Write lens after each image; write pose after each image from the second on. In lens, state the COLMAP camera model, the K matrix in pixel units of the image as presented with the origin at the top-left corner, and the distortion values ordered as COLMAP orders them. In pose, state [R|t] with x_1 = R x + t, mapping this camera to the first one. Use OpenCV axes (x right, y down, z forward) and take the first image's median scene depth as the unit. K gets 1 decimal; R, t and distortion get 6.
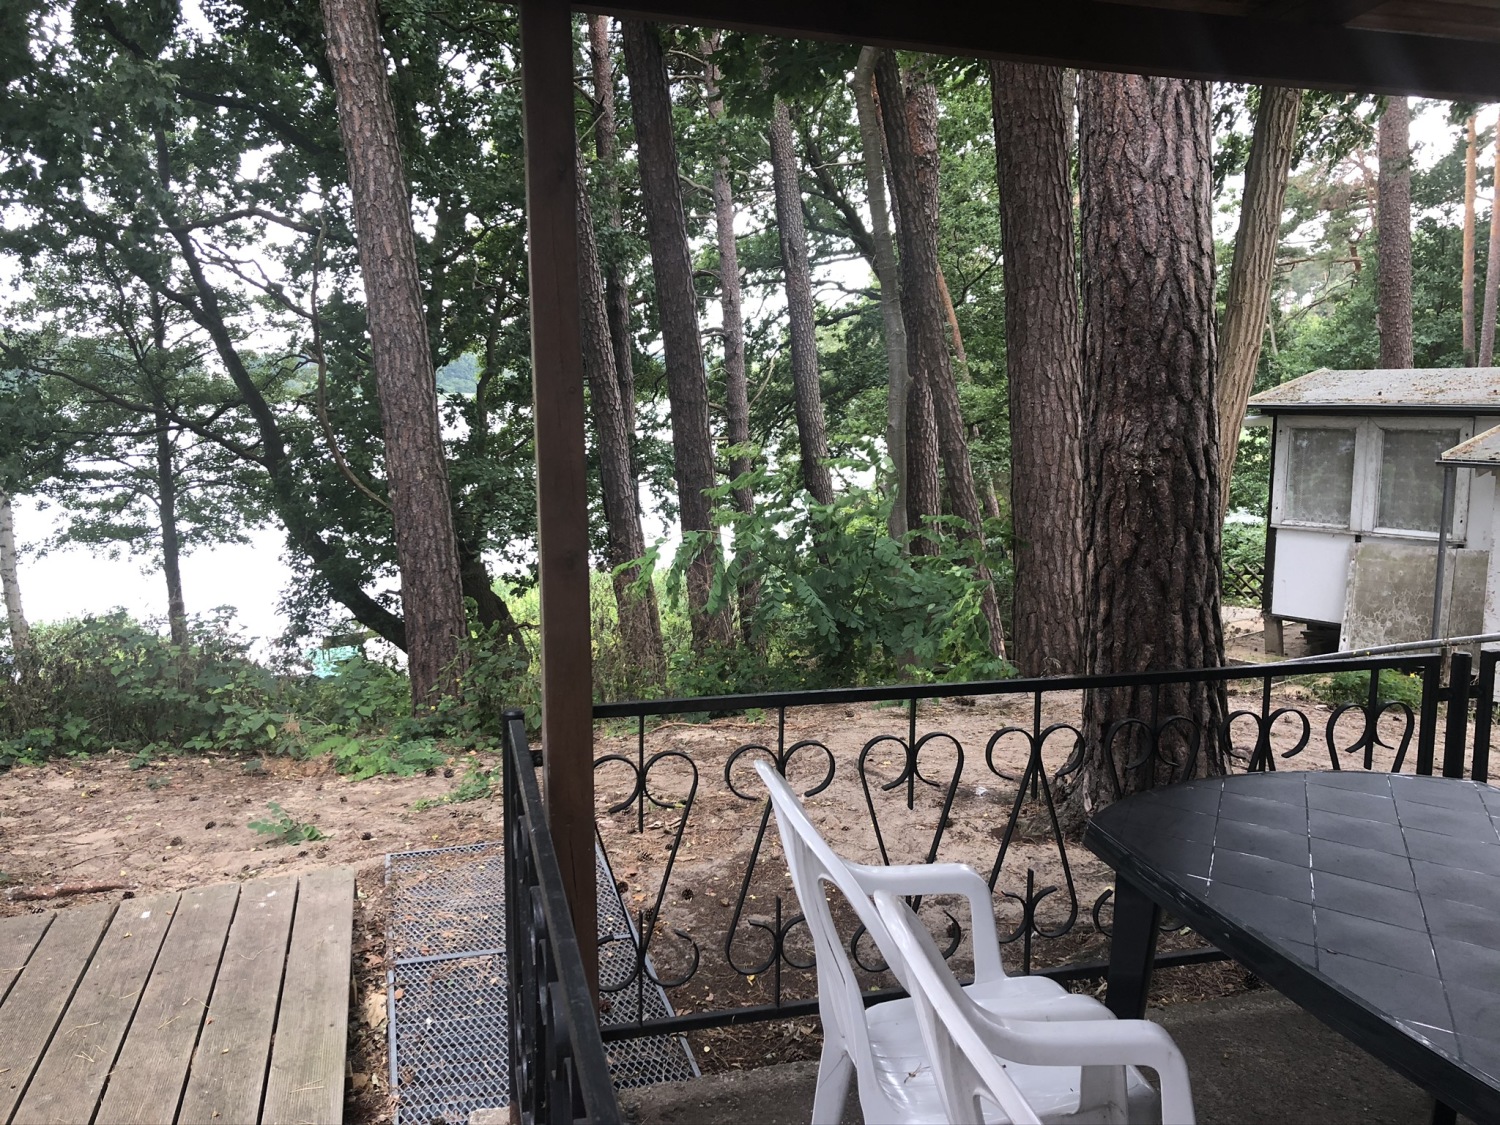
lens RADIAL K [[1229.7, 0, 761.7], [0, 1229.7, 558.2], [0, 0, 1]] dist [0.043241, -0.046755]
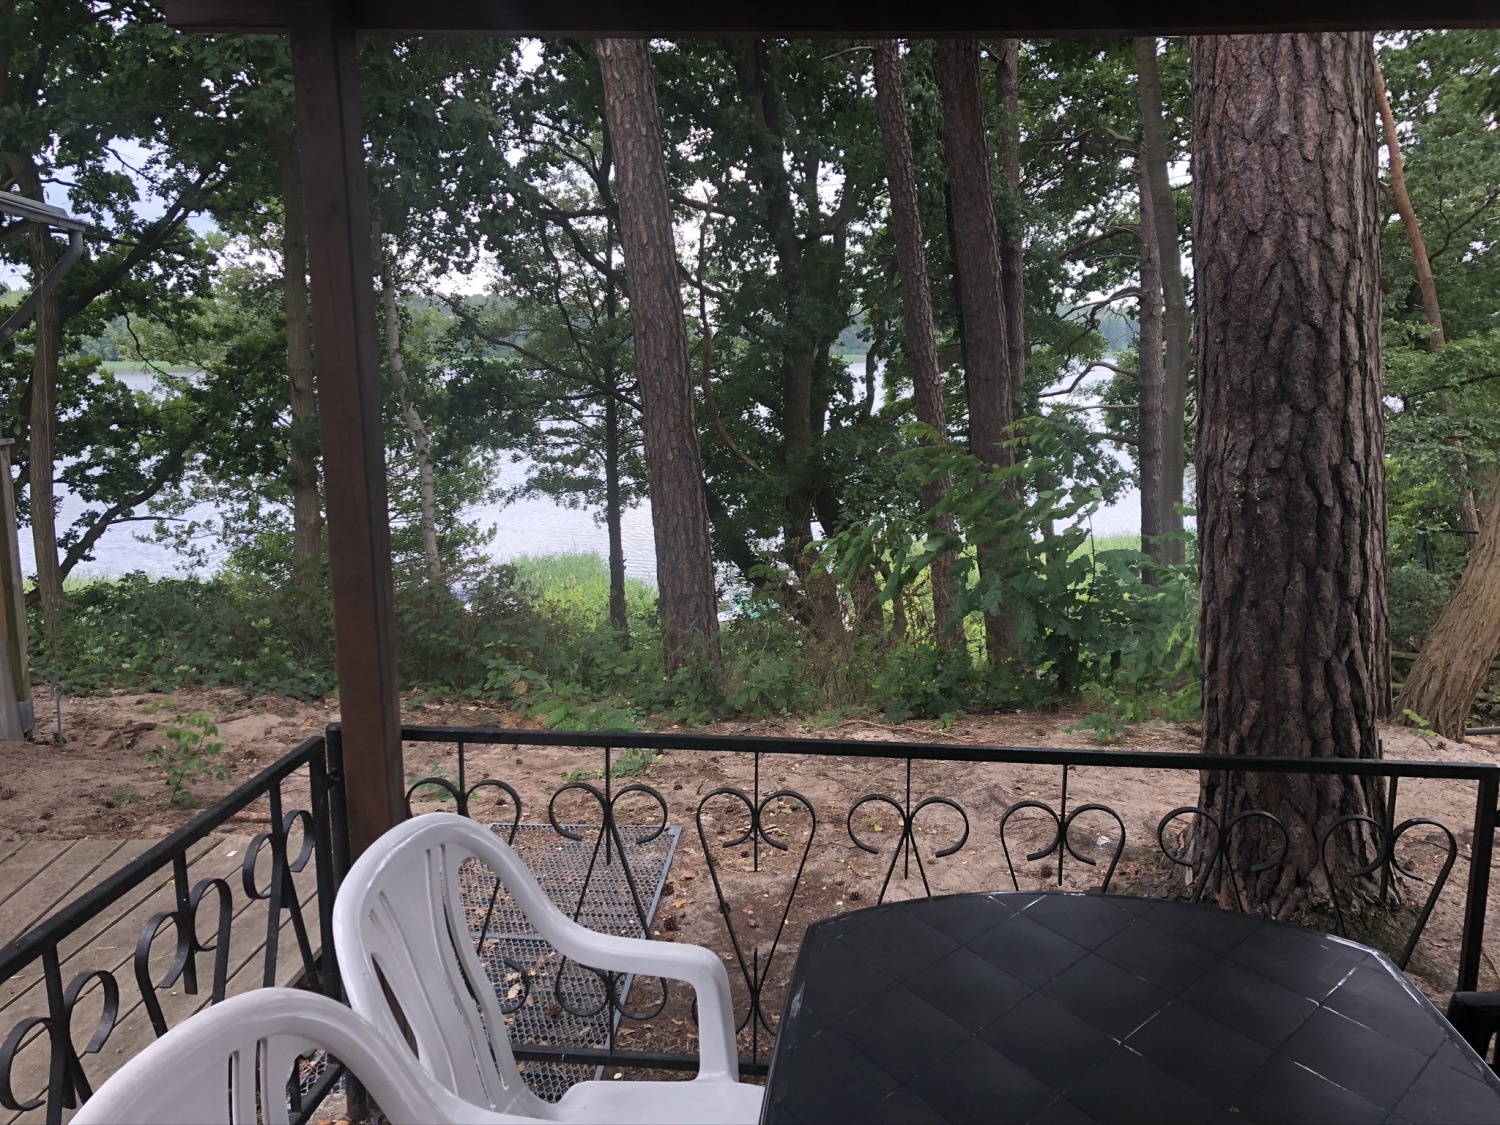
lens RADIAL K [[1229.7, 0, 756.6], [0, 1229.7, 562.0], [0, 0, 1]] dist [0.043241, -0.046755]
pose [[0.931489, 0.058904, -0.358968, 0.303703], [-0.046370, 0.997979, 0.043437, -0.045927], [0.360801, -0.023816, 0.932339, 0.104080]]
